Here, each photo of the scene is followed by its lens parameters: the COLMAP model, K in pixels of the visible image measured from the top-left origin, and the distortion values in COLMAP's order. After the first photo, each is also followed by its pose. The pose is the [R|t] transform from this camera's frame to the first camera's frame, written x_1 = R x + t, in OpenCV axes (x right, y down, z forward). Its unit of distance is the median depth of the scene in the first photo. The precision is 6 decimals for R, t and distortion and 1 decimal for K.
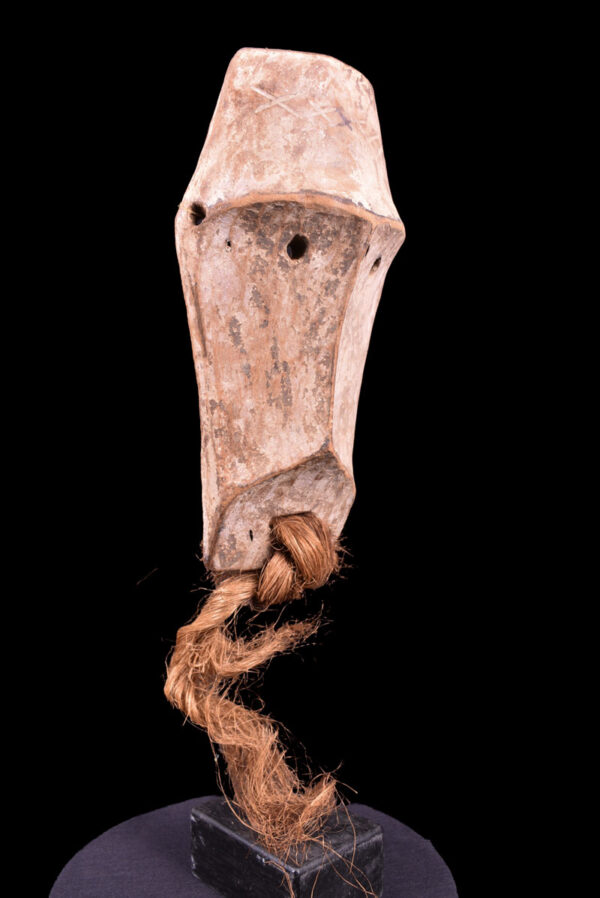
lens RADIAL K [[819.3, 0, 302.0], [0, 819.3, 445.0], [0, 0, 1]] dist [-0.068997, 0.000000]
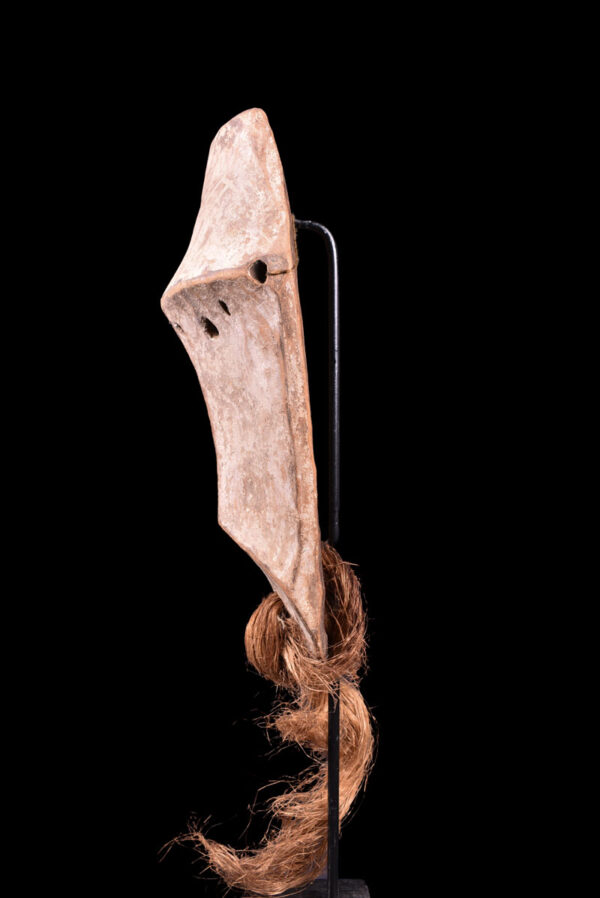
lens RADIAL K [[819.3, 0, 304.1], [0, 819.3, 452.8], [0, 0, 1]] dist [-0.068997, 0.000000]
pose [[-0.536439, -0.009372, -0.843887, 0.860575], [-0.041034, 0.999045, 0.014989, -0.102643], [0.842941, 0.042669, -0.536312, 1.689007]]
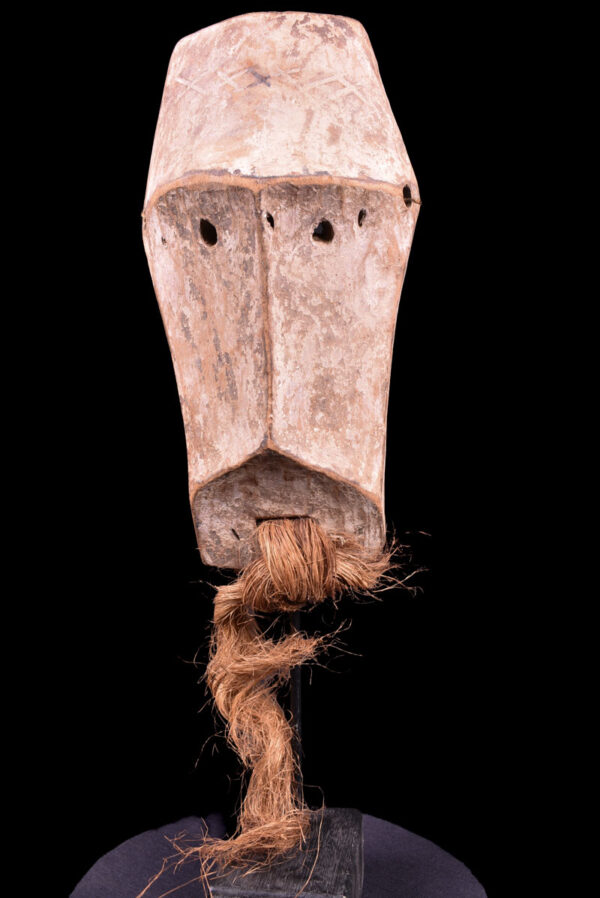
lens RADIAL K [[819.3, 0, 299.8], [0, 819.3, 446.5], [0, 0, 1]] dist [-0.068997, 0.000000]
pose [[0.652255, 0.018390, -0.757776, 0.765989], [-0.014802, 0.999824, 0.011523, -0.006008], [0.757855, 0.003701, 0.652413, 0.455881]]
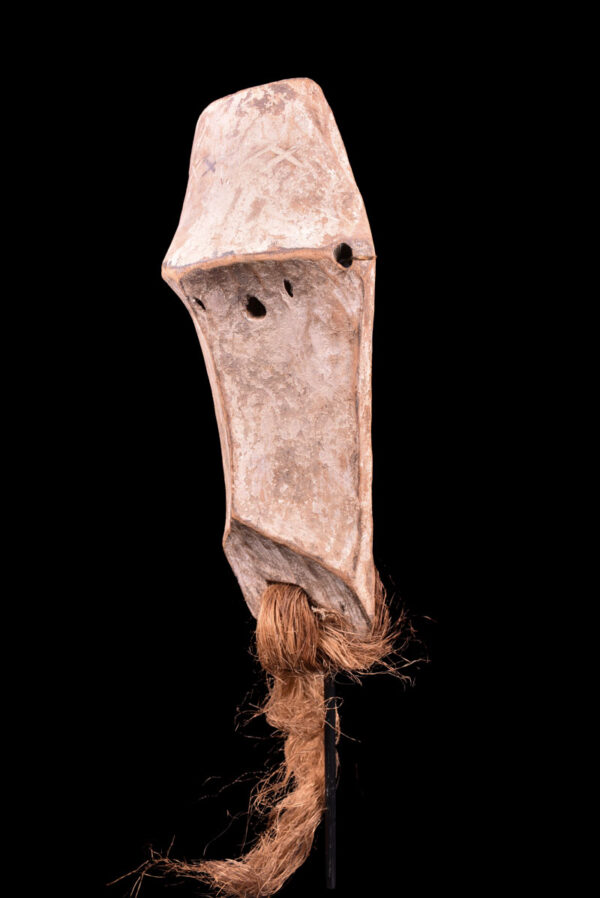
lens RADIAL K [[819.3, 0, 309.2], [0, 819.3, 452.3], [0, 0, 1]] dist [-0.068997, 0.000000]
pose [[0.004030, 0.033913, -0.999417, 1.004666], [-0.026906, 0.999067, 0.033793, -0.105181], [0.999630, 0.026755, 0.004938, 1.123035]]
